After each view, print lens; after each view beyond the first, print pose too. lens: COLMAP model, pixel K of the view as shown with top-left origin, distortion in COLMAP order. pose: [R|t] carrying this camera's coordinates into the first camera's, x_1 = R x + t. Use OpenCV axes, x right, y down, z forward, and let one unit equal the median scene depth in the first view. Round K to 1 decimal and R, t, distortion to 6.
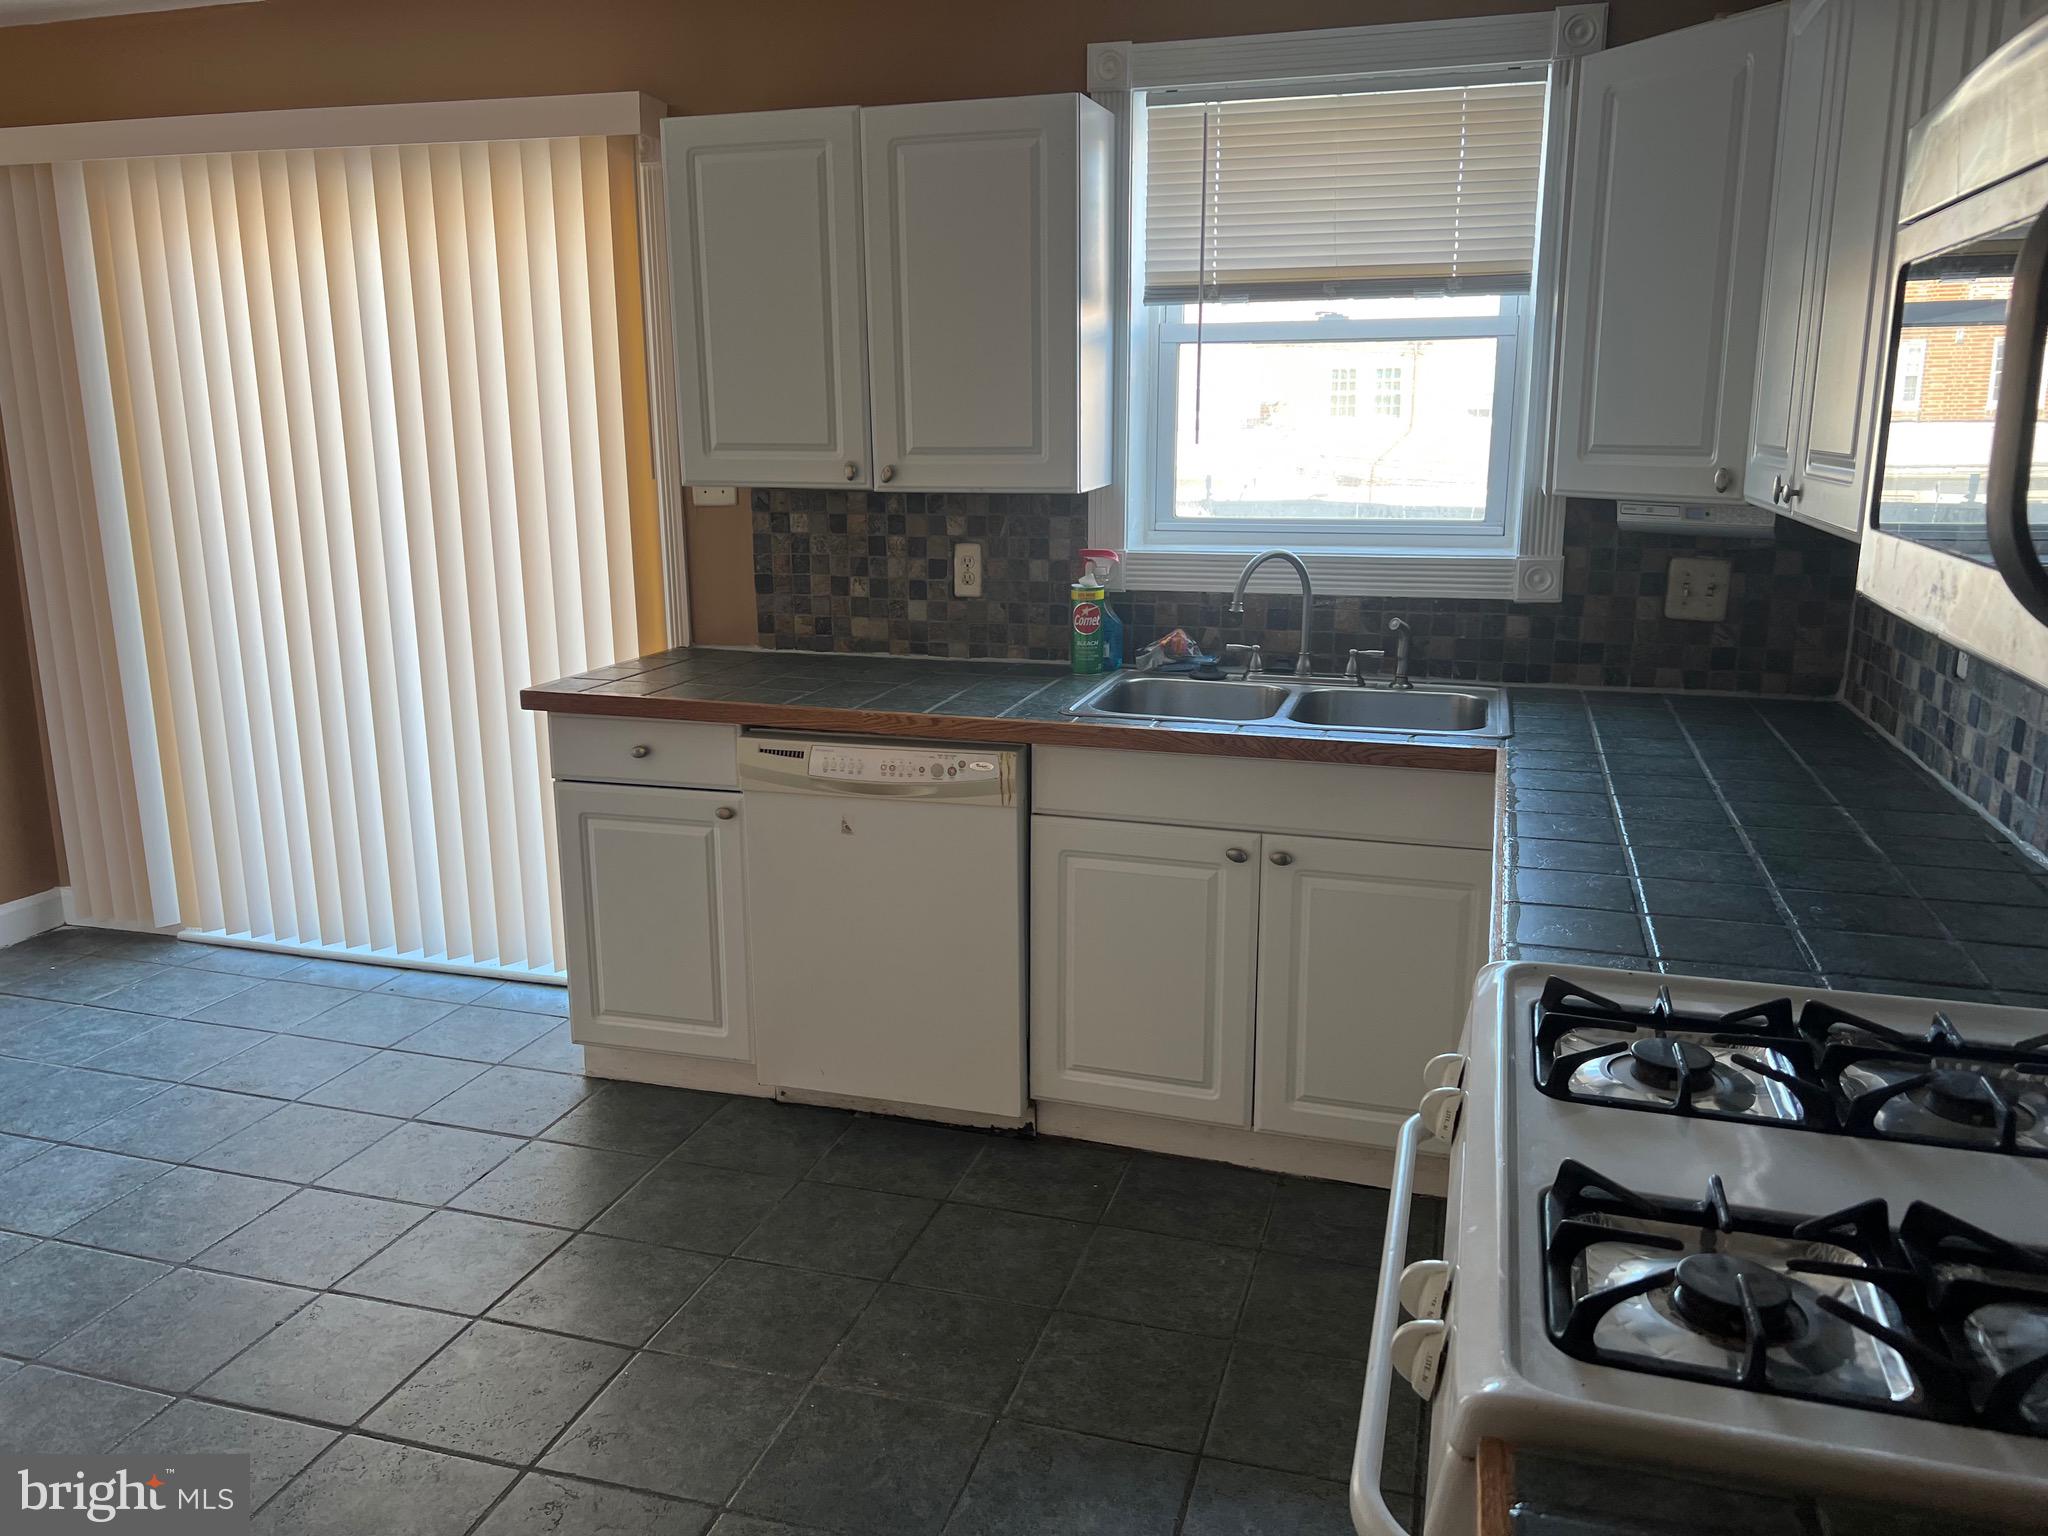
lens RADIAL K [[1545.2, 0, 1018.3], [0, 1545.2, 767.9], [0, 0, 1]] dist [0.063155, -0.060178]
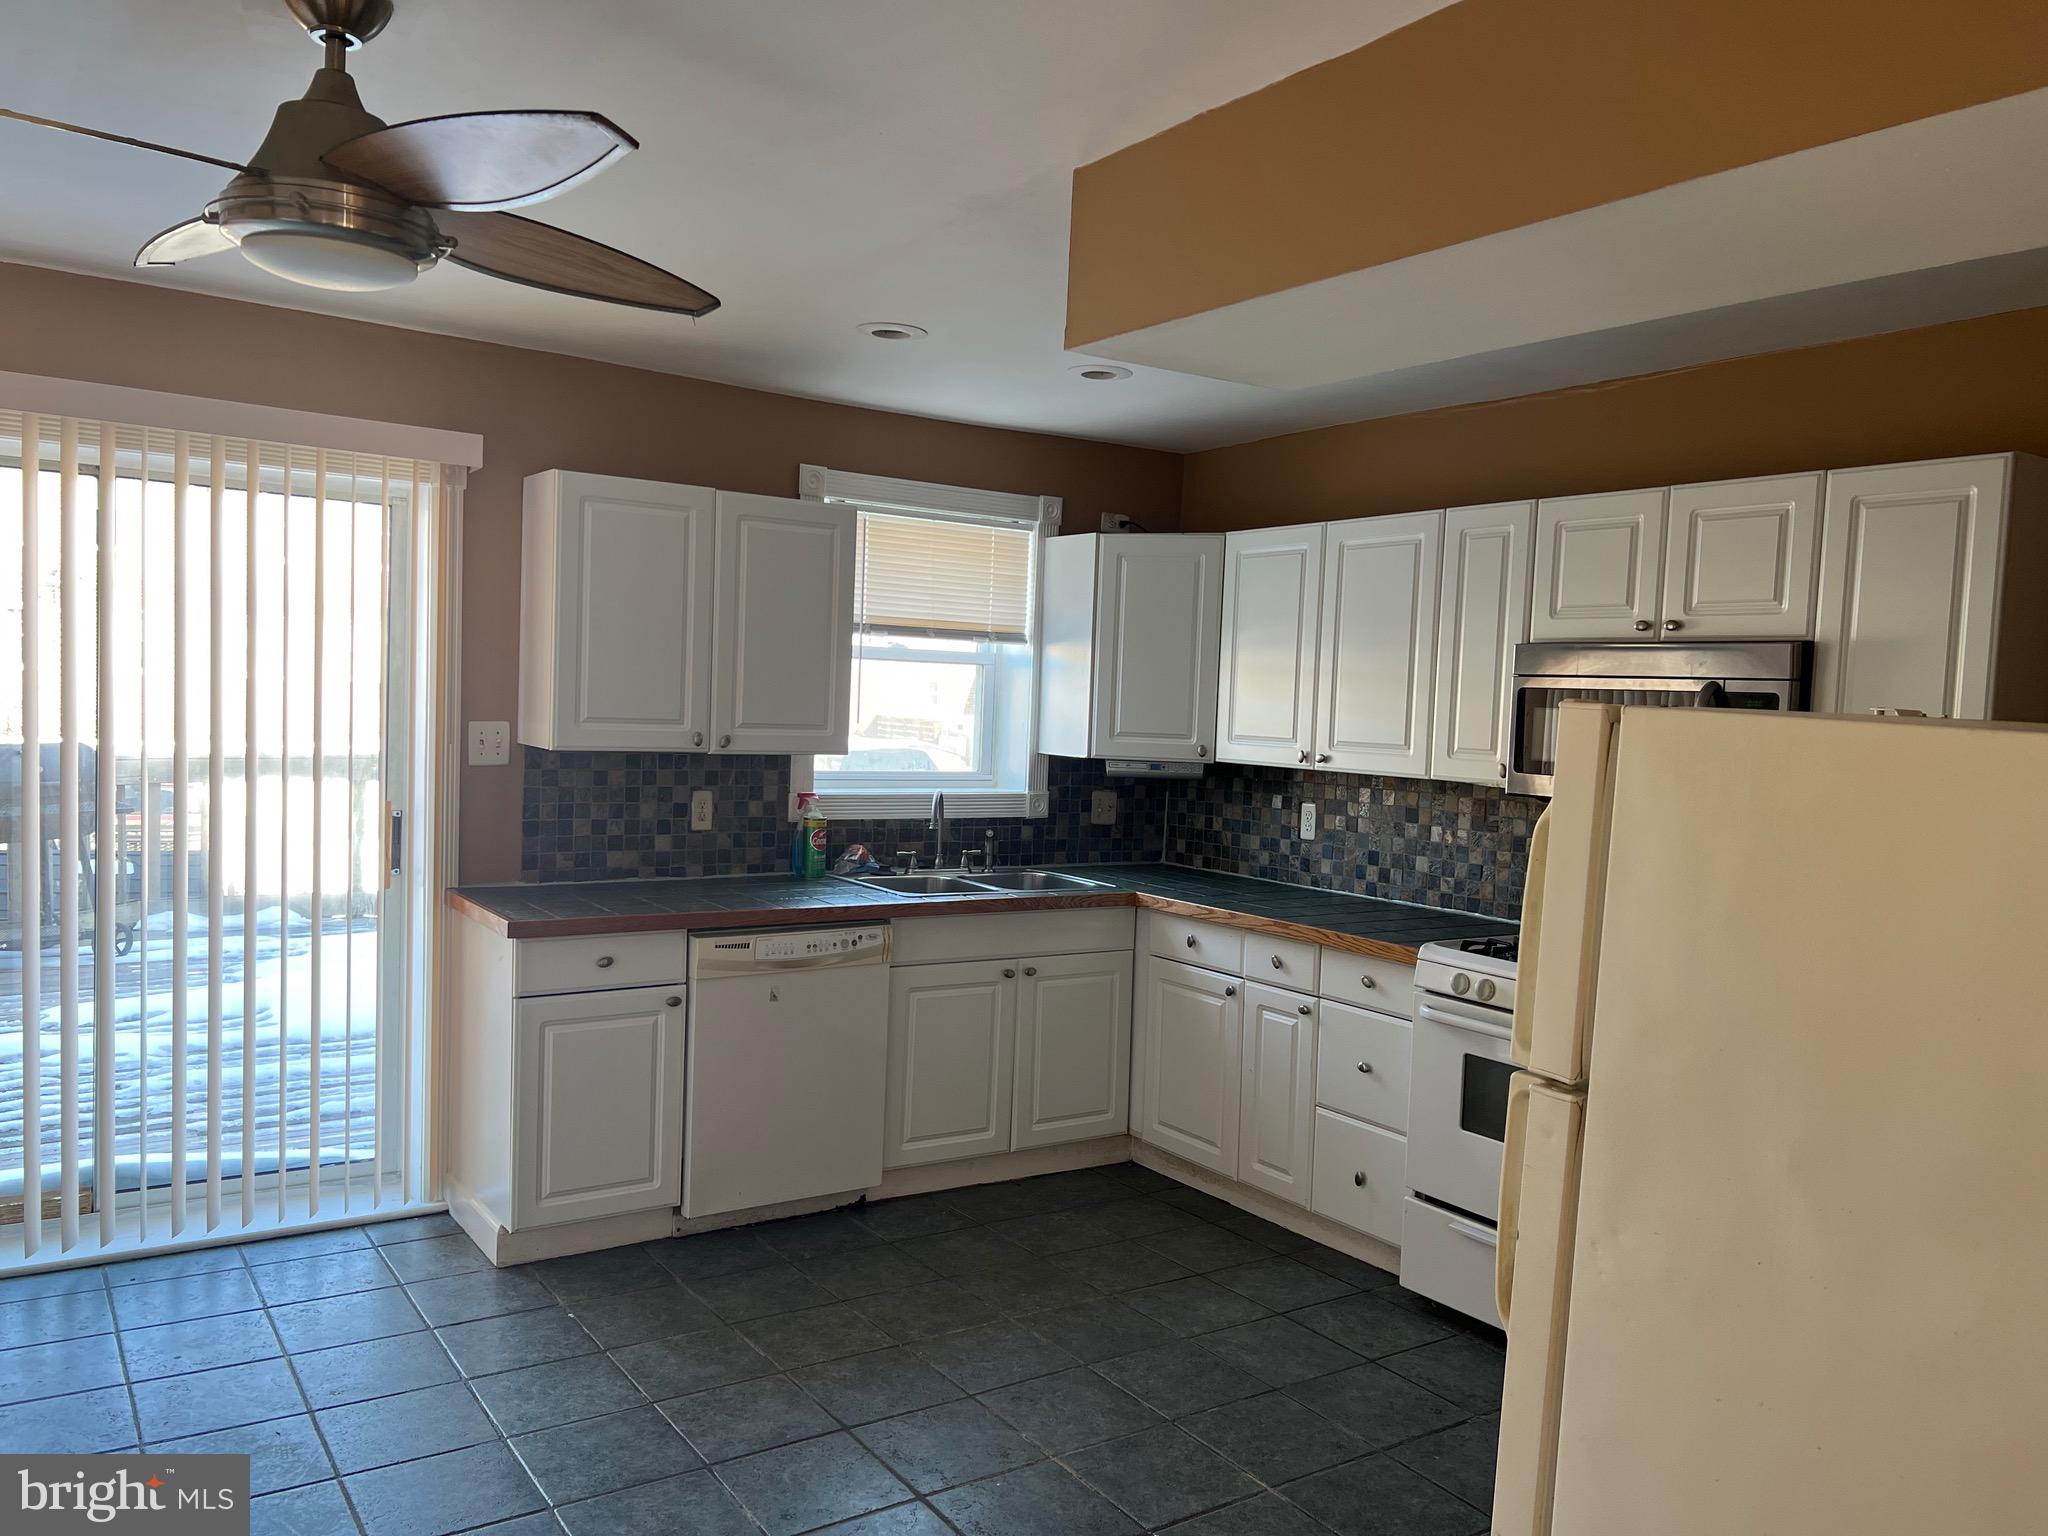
lens RADIAL K [[1545.2, 0, 1011.6], [0, 1545.2, 771.7], [0, 0, 1]] dist [0.063155, -0.060178]
pose [[0.623895, -0.010427, 0.781439, -0.986826], [0.132121, 0.986926, -0.092315, -0.002617], [-0.770259, 0.160839, 0.617116, -0.038074]]
